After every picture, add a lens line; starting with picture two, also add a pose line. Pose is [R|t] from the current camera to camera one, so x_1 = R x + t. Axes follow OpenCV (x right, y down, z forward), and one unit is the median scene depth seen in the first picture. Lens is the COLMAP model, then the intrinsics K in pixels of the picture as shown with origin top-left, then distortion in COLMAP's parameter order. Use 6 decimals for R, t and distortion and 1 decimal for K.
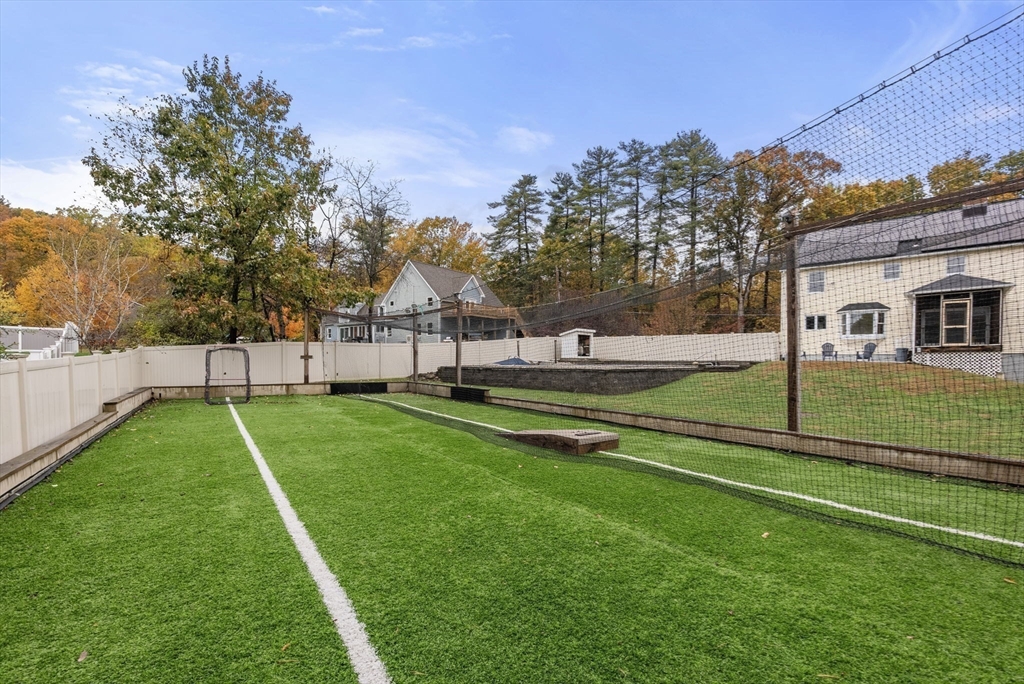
lens RADIAL K [[480.4, 0, 515.0], [0, 480.4, 368.0], [0, 0, 1]] dist [-0.000598, 0.000095]
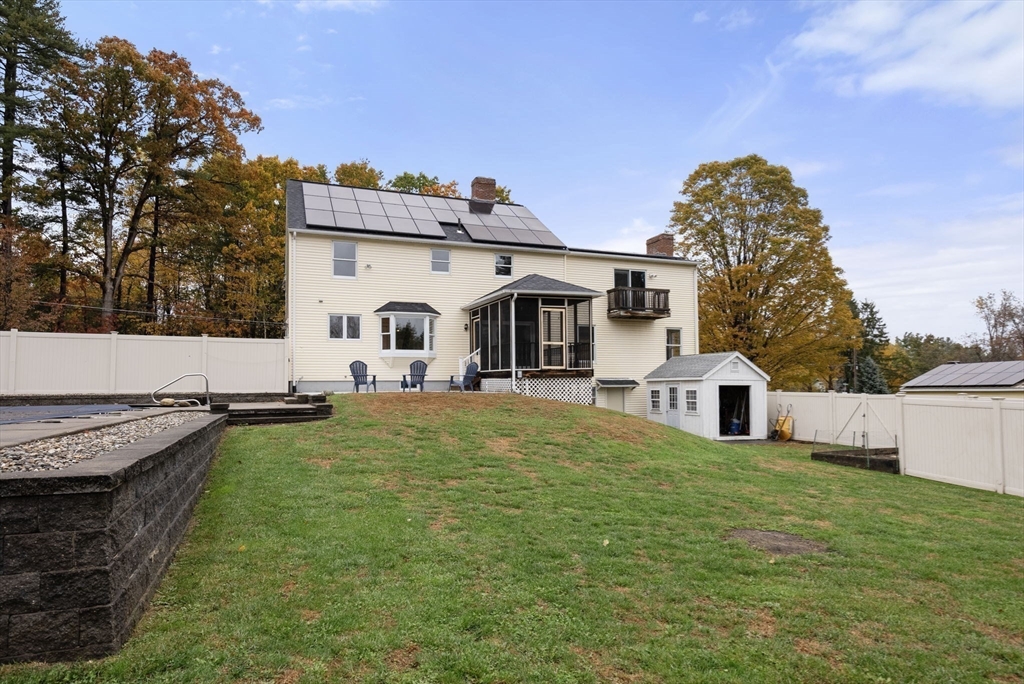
lens RADIAL K [[608.9, 0, 485.1], [0, 608.9, 360.0], [0, 0, 1]] dist [0.001103, 0.019975]
pose [[0.450191, 0.034353, 0.892271, 0.016487], [0.023354, 0.998465, -0.050224, -0.006018], [-0.892627, 0.043449, 0.448698, 0.249099]]
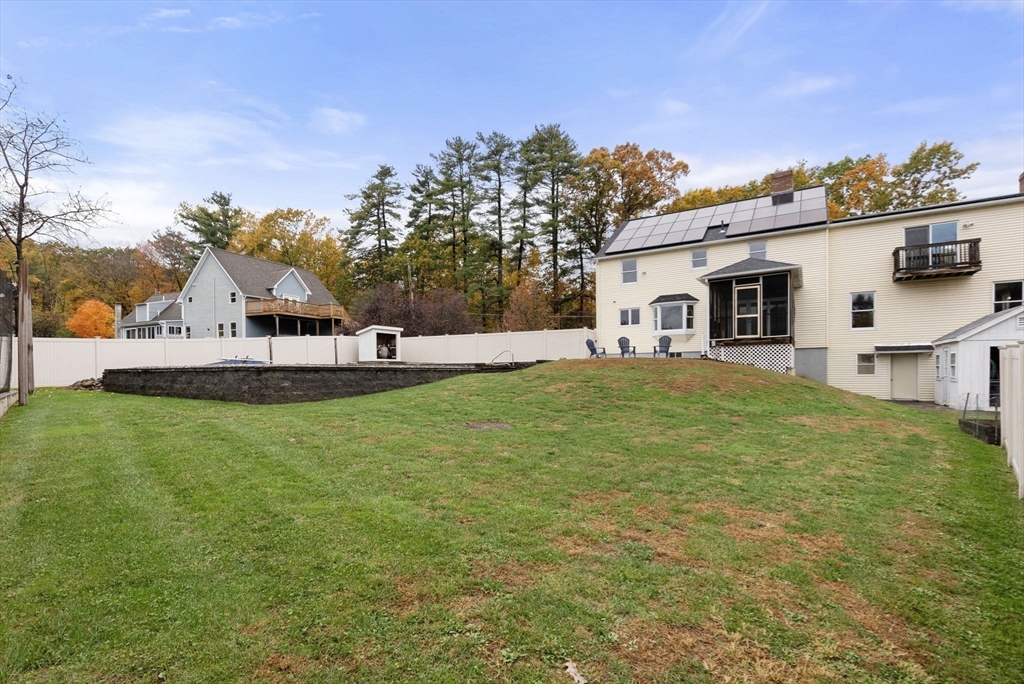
lens RADIAL K [[480.4, 0, 515.0], [0, 480.4, 368.0], [0, 0, 1]] dist [-0.000598, 0.000095]
pose [[0.986131, -0.010329, 0.165646, 0.132029], [0.014133, 0.999662, -0.021802, 0.007571], [-0.165365, 0.023841, 0.985944, 0.079768]]
